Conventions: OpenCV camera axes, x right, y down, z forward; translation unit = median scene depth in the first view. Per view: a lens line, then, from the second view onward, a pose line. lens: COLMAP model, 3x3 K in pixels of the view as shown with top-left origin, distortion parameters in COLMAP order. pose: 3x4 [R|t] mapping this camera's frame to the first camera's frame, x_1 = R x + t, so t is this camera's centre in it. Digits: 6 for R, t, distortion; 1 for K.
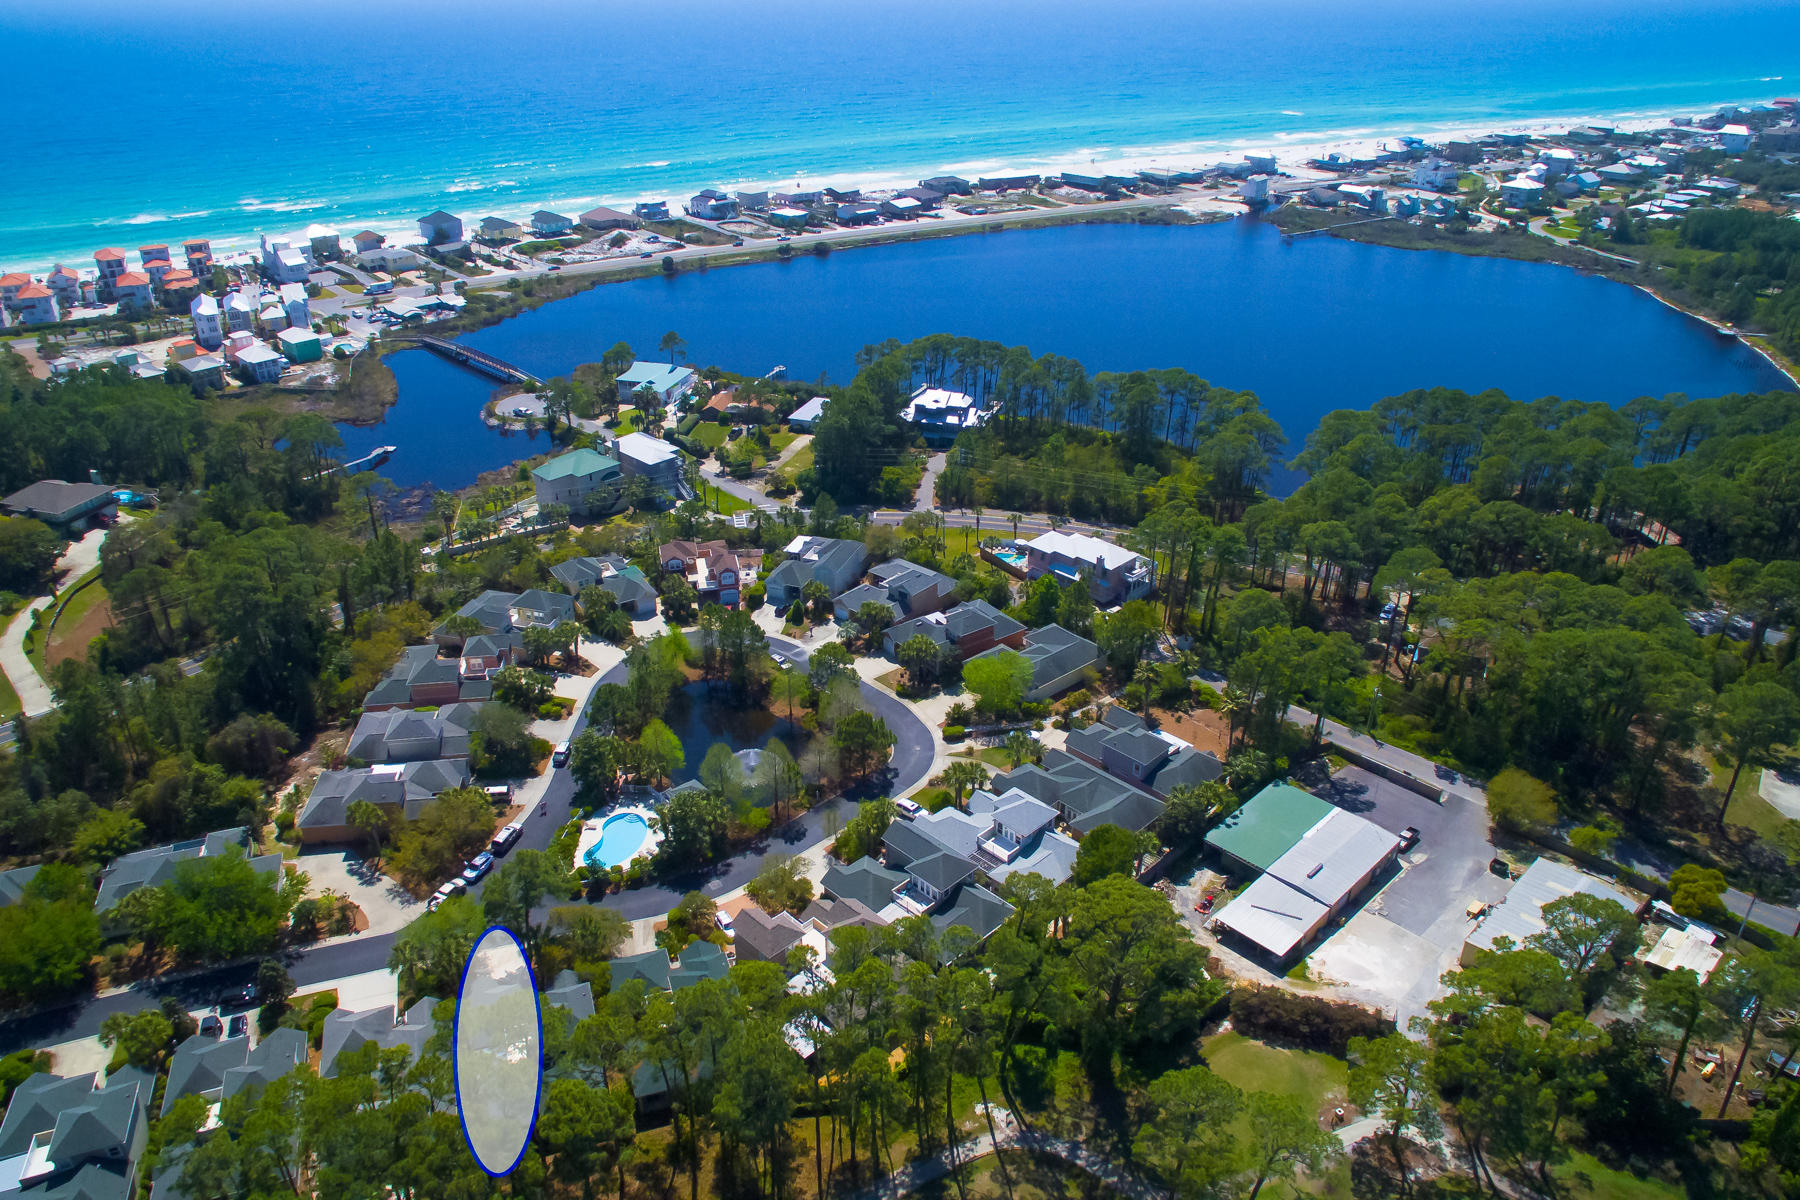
lens RADIAL K [[1244.7, 0, 842.6], [0, 1244.7, 603.6], [0, 0, 1]] dist [-0.124928, 0.100464]
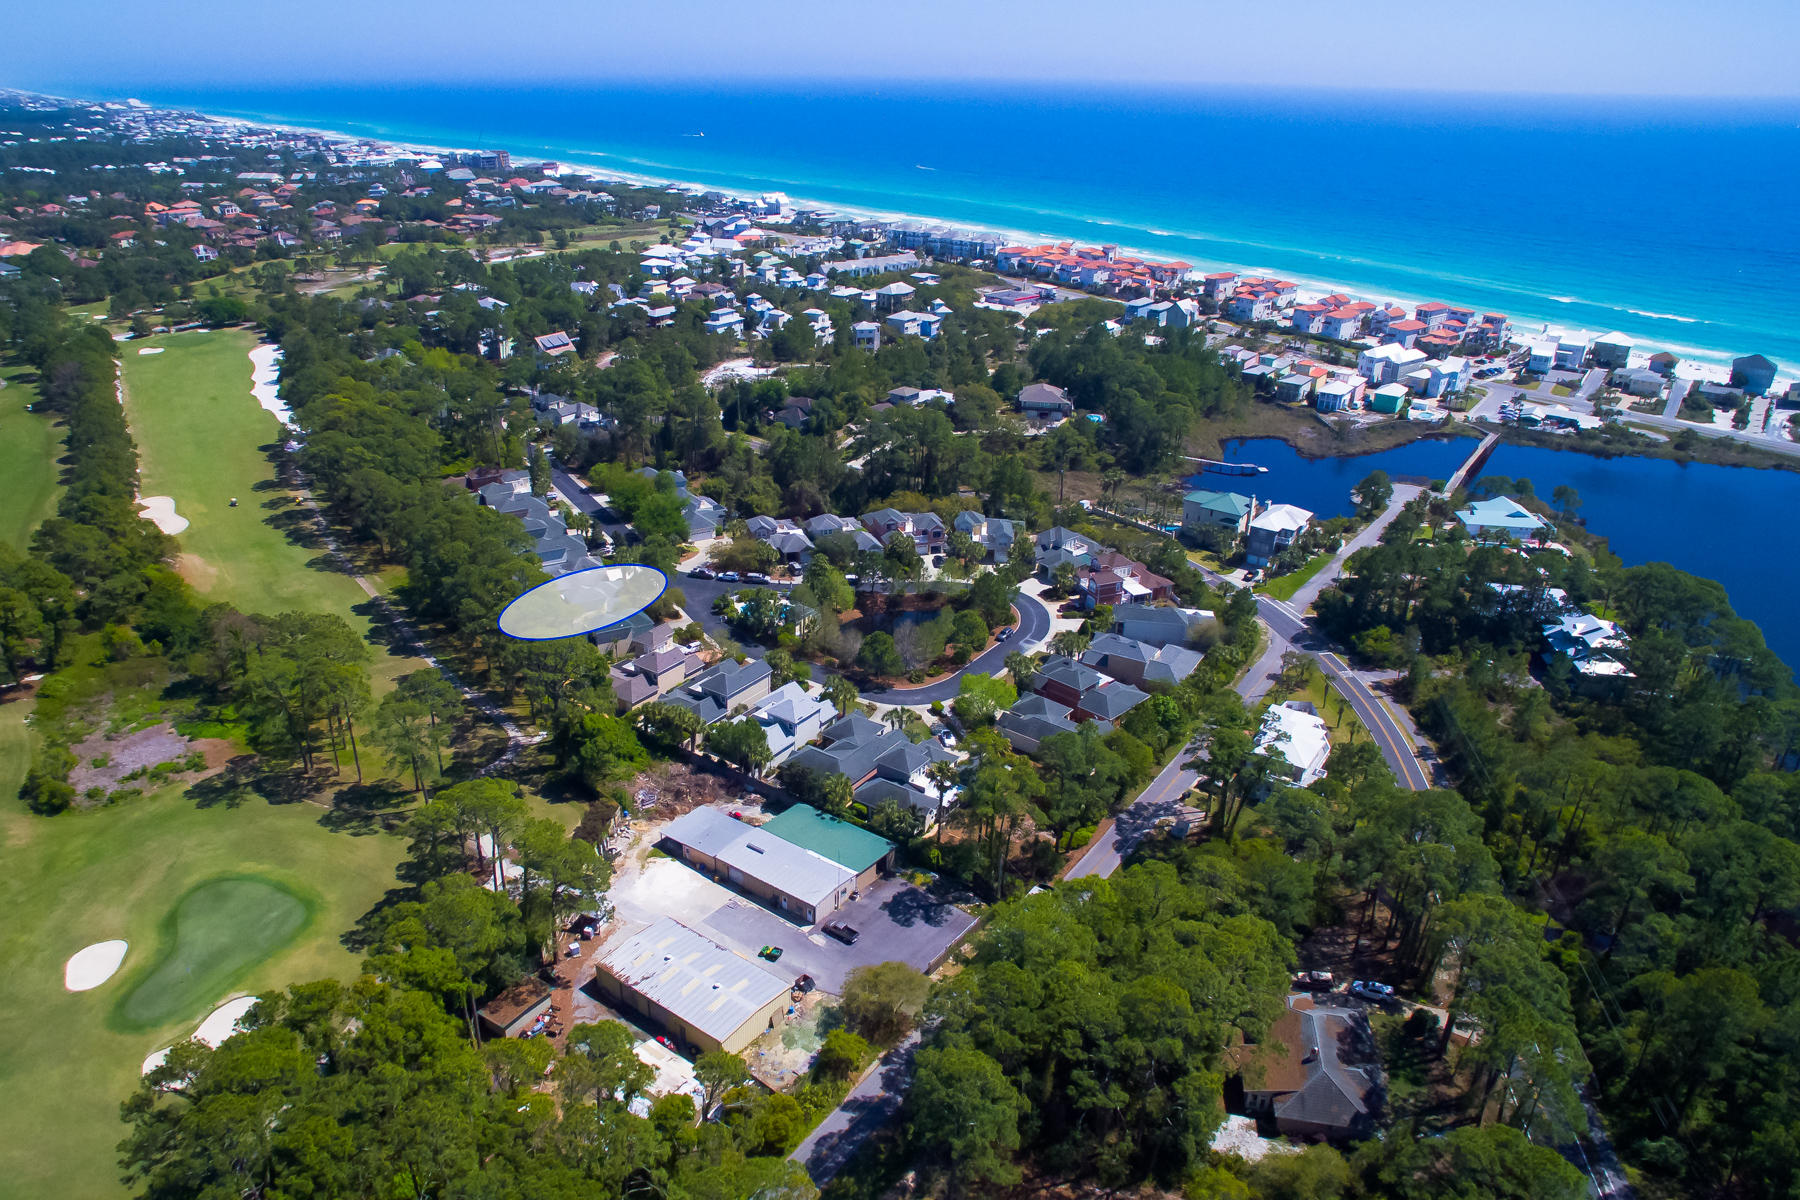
lens RADIAL K [[1244.7, 0, 842.6], [0, 1244.7, 603.6], [0, 0, 1]] dist [-0.124928, 0.100464]
pose [[0.170377, 0.408511, -0.896711, 0.873522], [-0.472738, 0.832338, 0.289363, -0.220693], [0.864575, 0.374609, 0.334930, 0.395014]]
